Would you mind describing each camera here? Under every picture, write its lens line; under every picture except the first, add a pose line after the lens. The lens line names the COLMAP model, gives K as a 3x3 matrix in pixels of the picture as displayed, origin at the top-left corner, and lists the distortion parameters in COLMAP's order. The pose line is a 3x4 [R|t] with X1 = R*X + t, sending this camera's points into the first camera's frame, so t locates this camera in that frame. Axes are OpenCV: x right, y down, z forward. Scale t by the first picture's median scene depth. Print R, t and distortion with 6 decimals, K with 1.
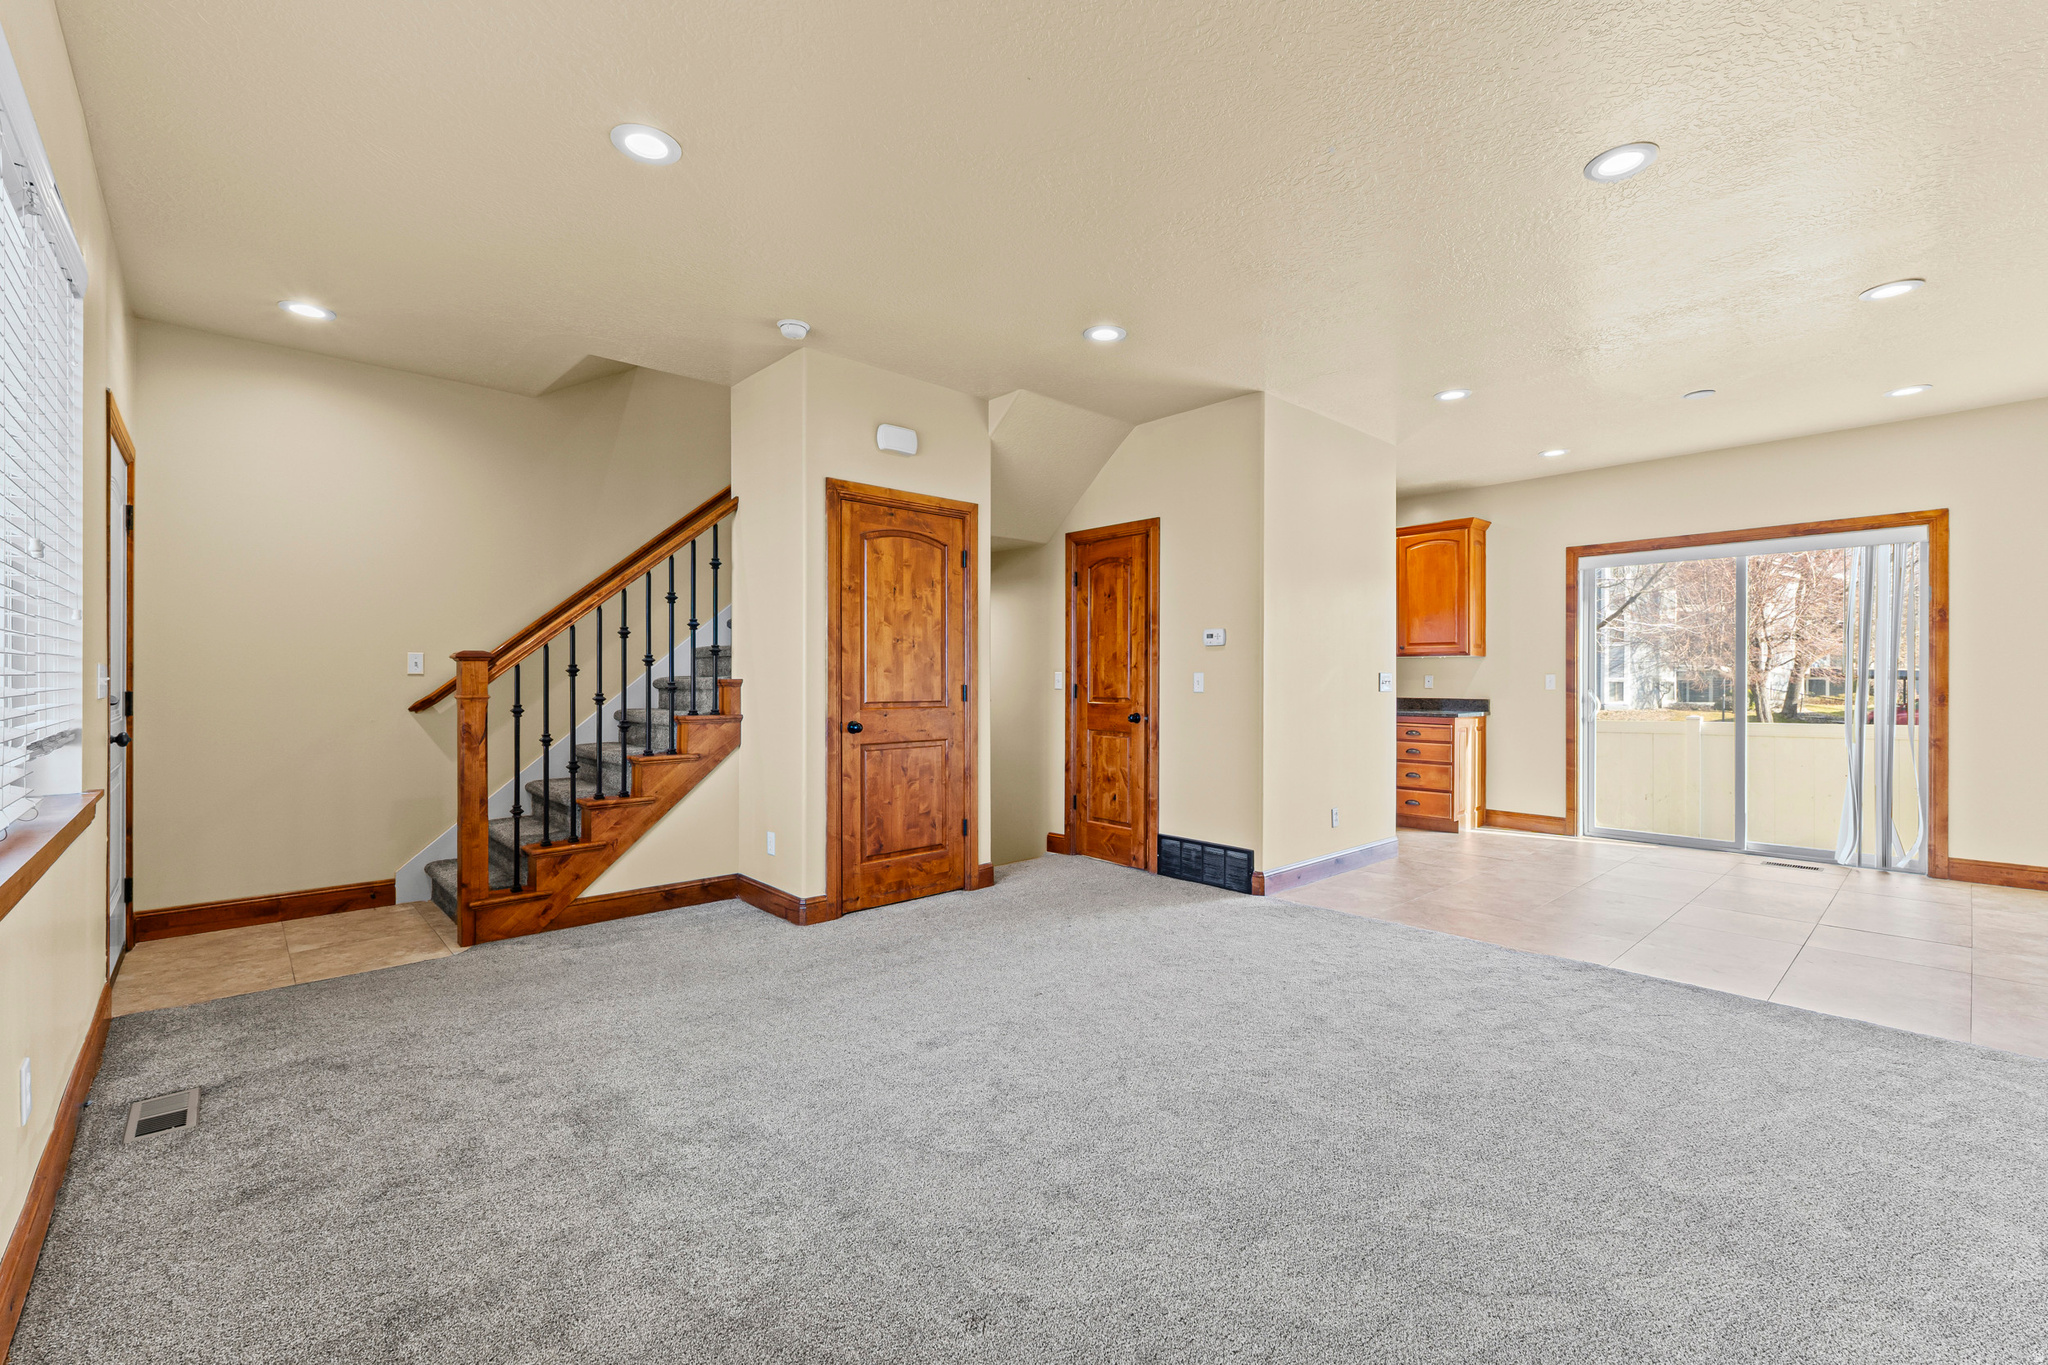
lens RADIAL K [[867.7, 0, 1045.7], [0, 867.7, 679.2], [0, 0, 1]] dist [0.006733, -0.000602]
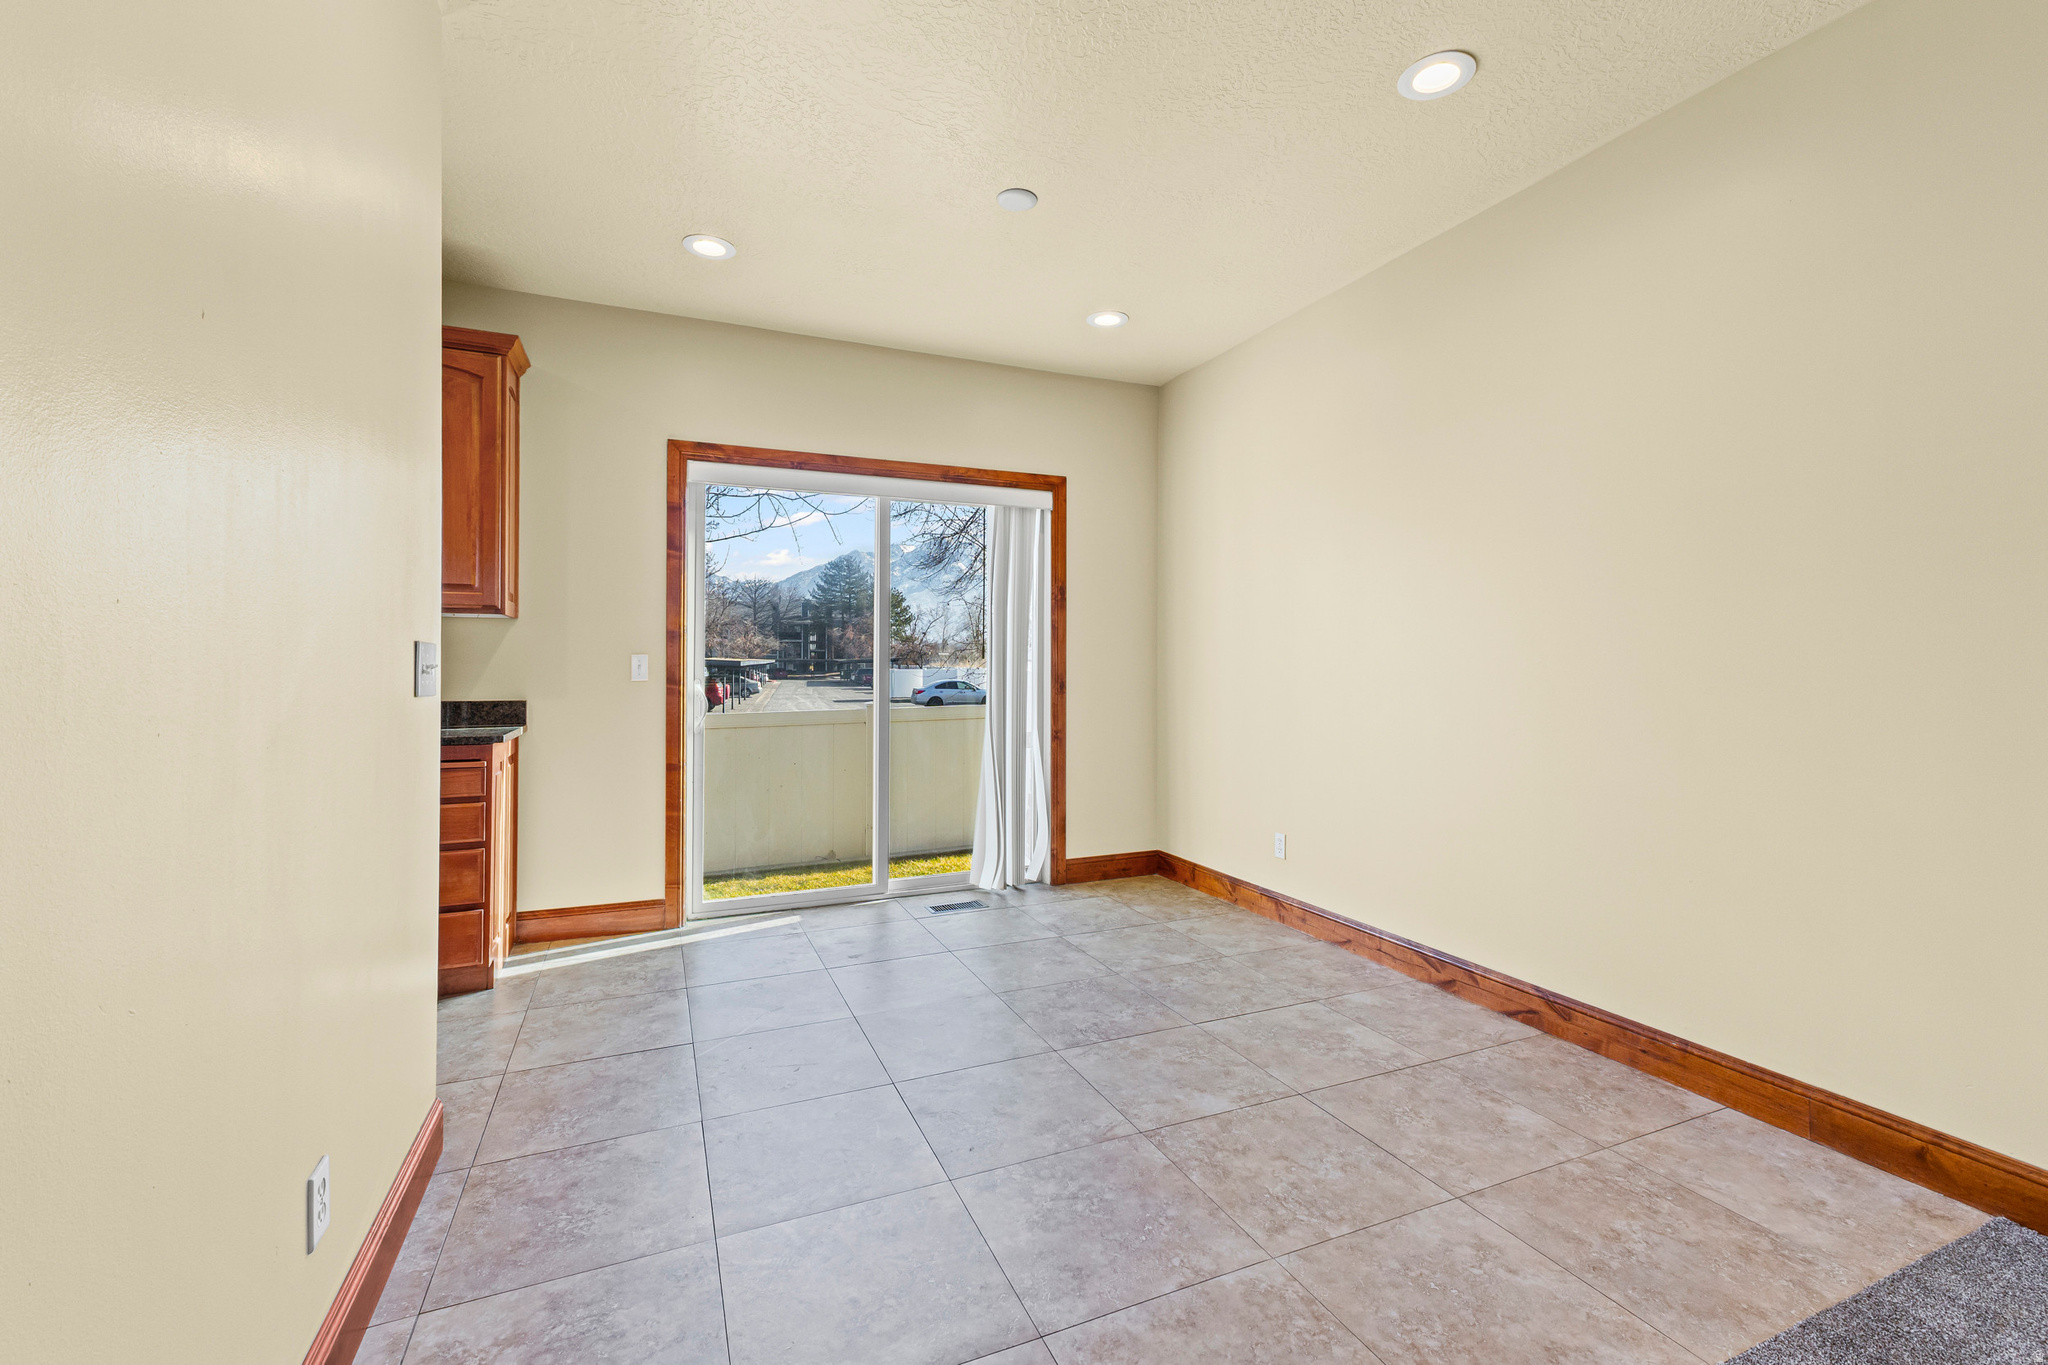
lens RADIAL K [[867.7, 0, 1016.5], [0, 867.7, 651.0], [0, 0, 1]] dist [0.006733, -0.000602]
pose [[0.349338, 0.015271, 0.936872, 0.192214], [-0.002737, 0.999880, -0.015278, 0.000912], [-0.936993, 0.002773, 0.349337, 0.845986]]
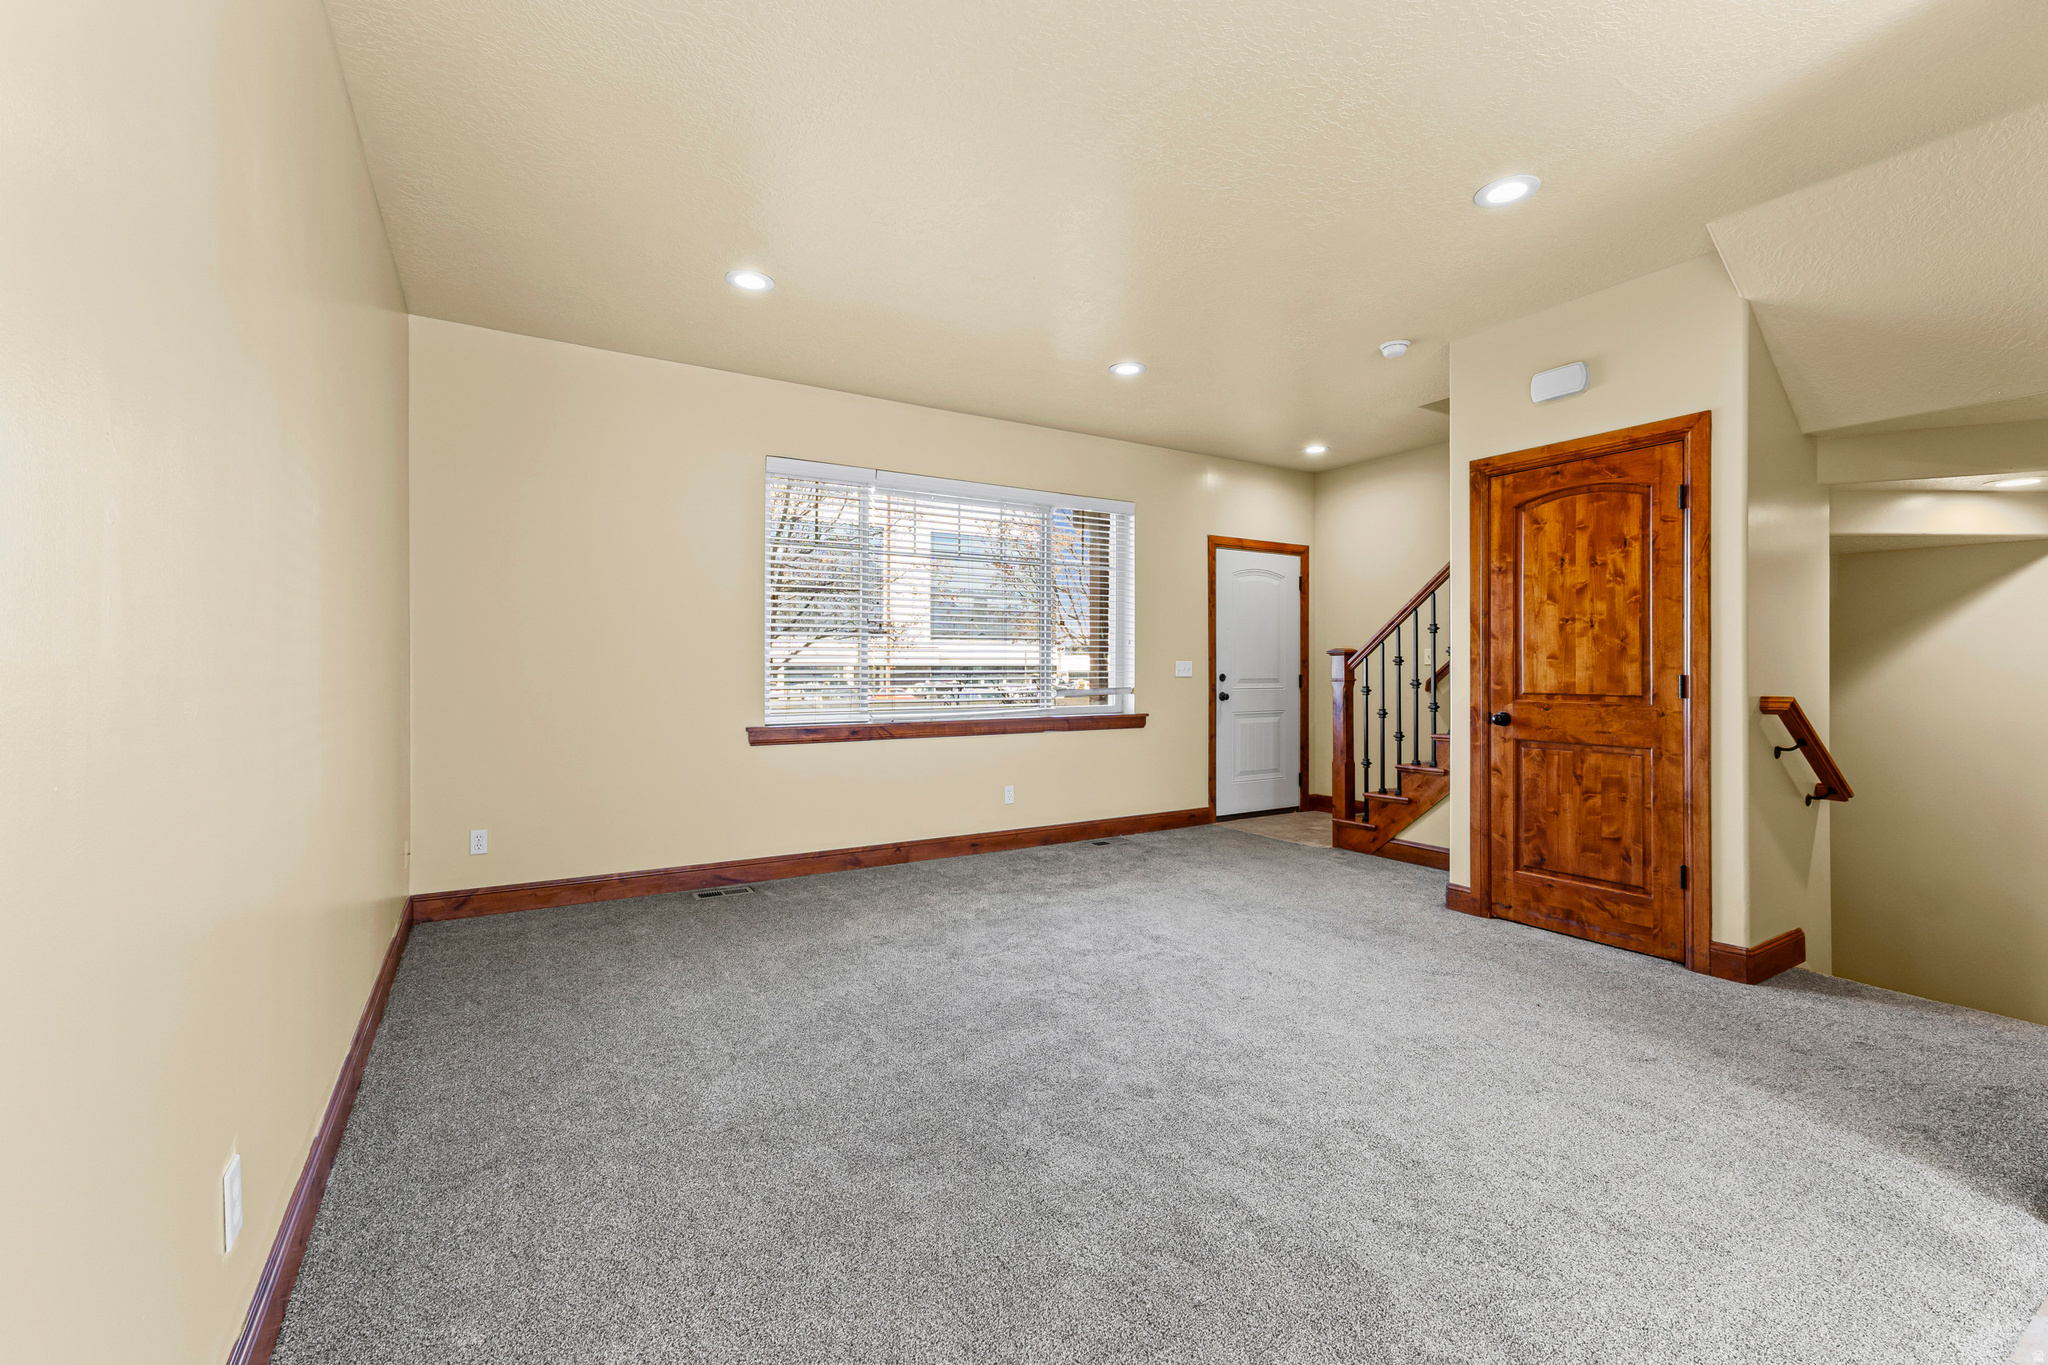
lens RADIAL K [[867.7, 0, 1024.0], [0, 867.7, 667.4], [0, 0, 1]] dist [0.006733, -0.000602]
pose [[-0.207660, -0.003312, -0.978196, 0.760209], [-0.000268, 0.999994, -0.003328, 0.003294], [0.978201, -0.000429, -0.207659, 0.666150]]
